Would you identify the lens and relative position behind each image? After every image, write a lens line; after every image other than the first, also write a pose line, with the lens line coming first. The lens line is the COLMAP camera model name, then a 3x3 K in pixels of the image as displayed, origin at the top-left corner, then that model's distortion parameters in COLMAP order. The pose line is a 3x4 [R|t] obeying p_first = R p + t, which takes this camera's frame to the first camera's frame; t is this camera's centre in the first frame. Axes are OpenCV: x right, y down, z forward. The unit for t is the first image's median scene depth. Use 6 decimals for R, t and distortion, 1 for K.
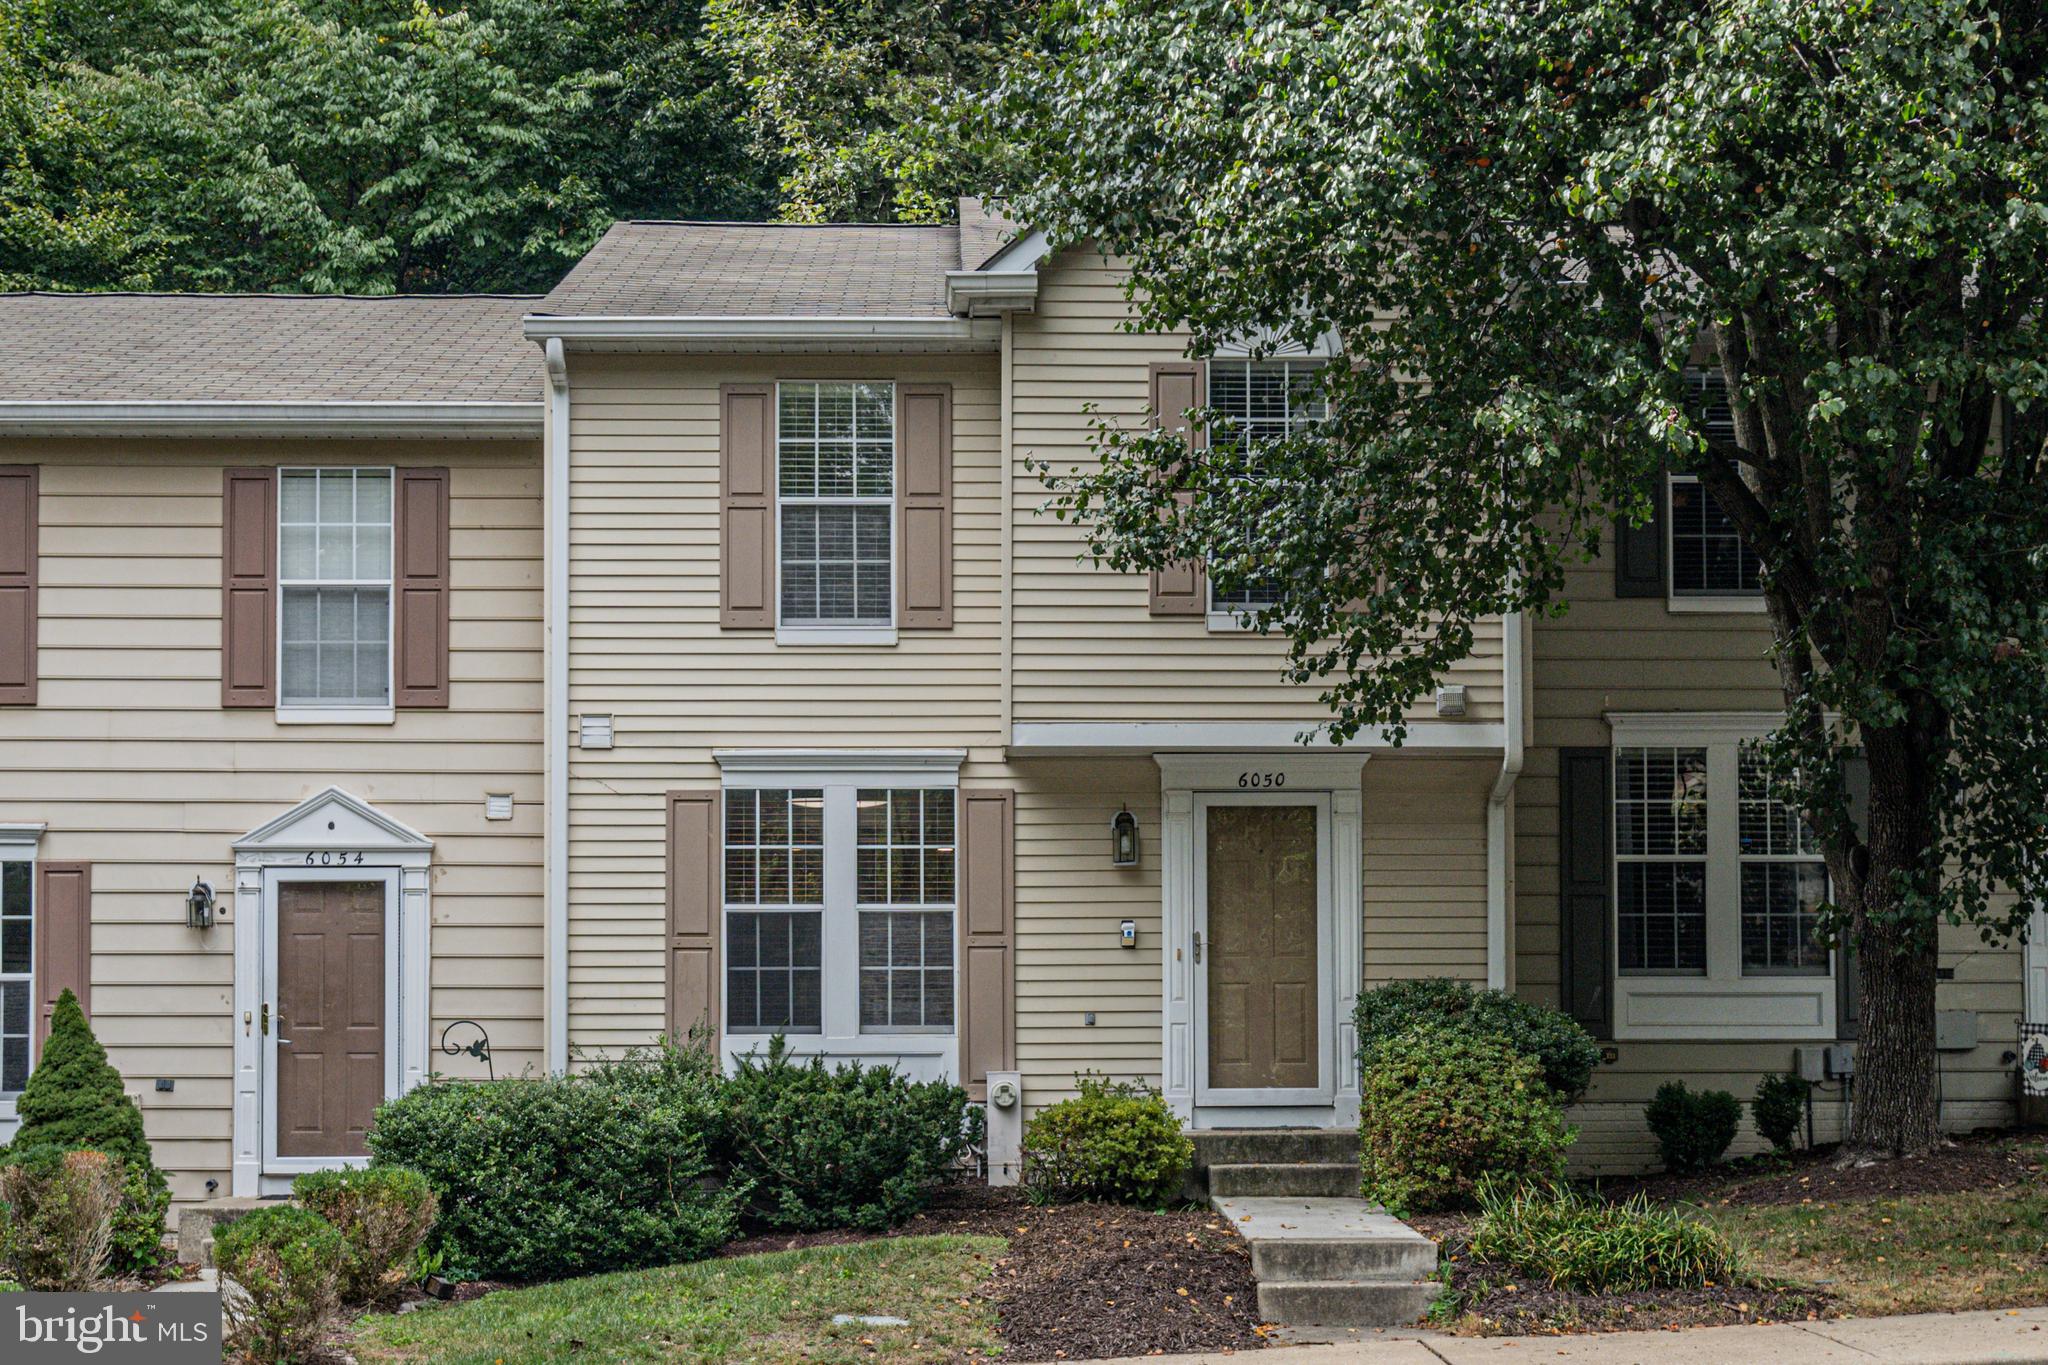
lens RADIAL K [[3001.3, 0, 941.9], [0, 3001.3, 978.0], [0, 0, 1]] dist [-0.010076, 0.012914]
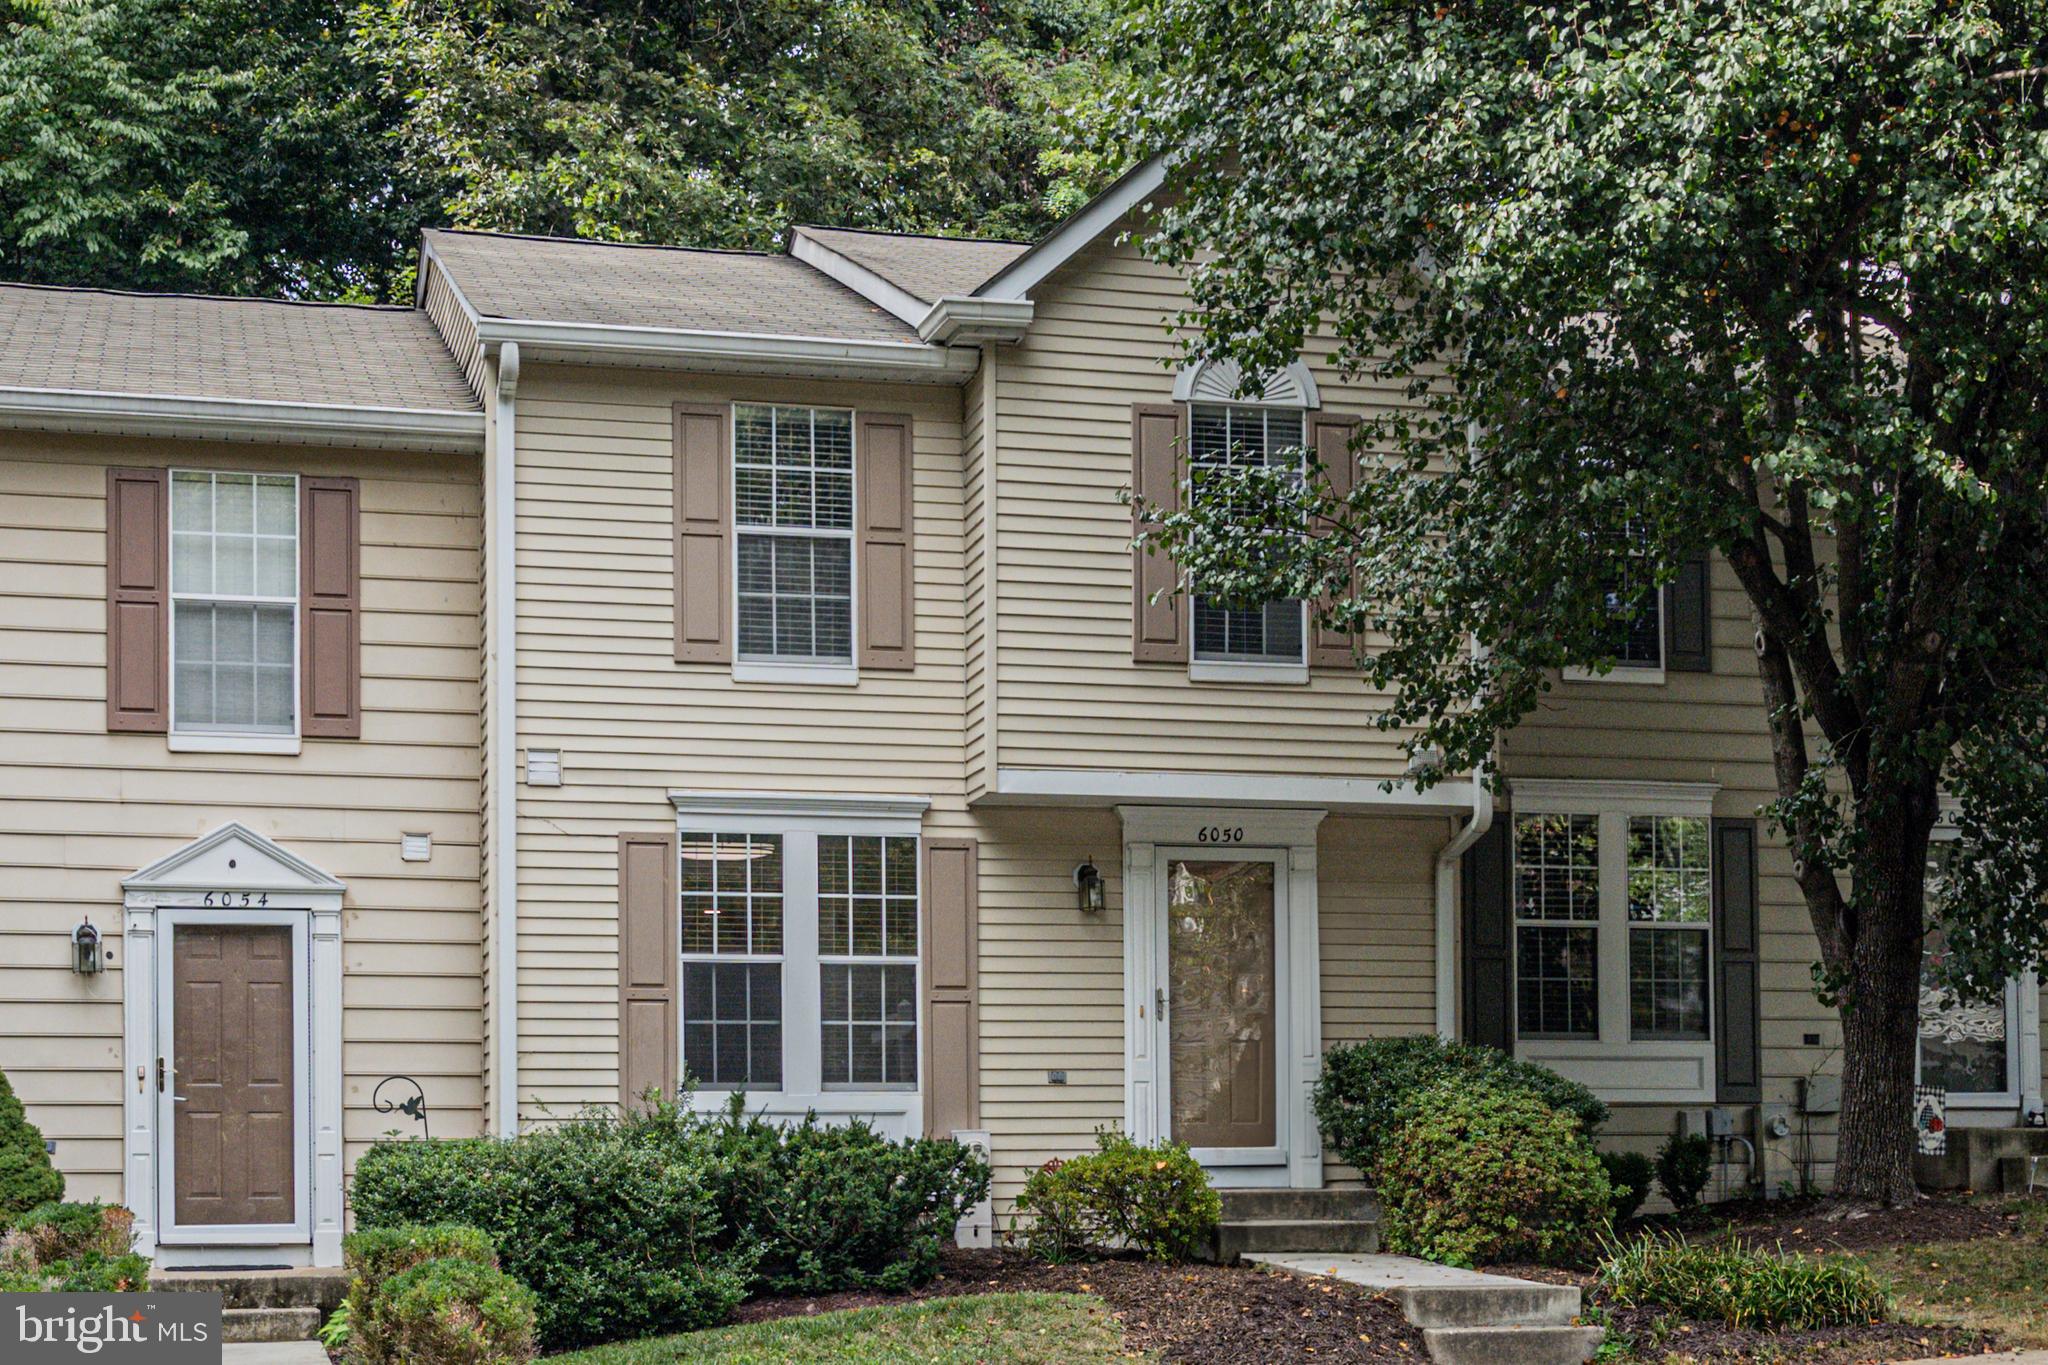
lens RADIAL K [[3106.9, 0, 946.9], [0, 3106.9, 1114.6], [0, 0, 1]] dist [-0.004707, 0.006155]
pose [[0.974362, 0.001417, 0.224982, -0.209867], [-0.003946, 0.999934, 0.010795, 0.015128], [-0.224951, -0.011406, 0.974303, 0.026450]]
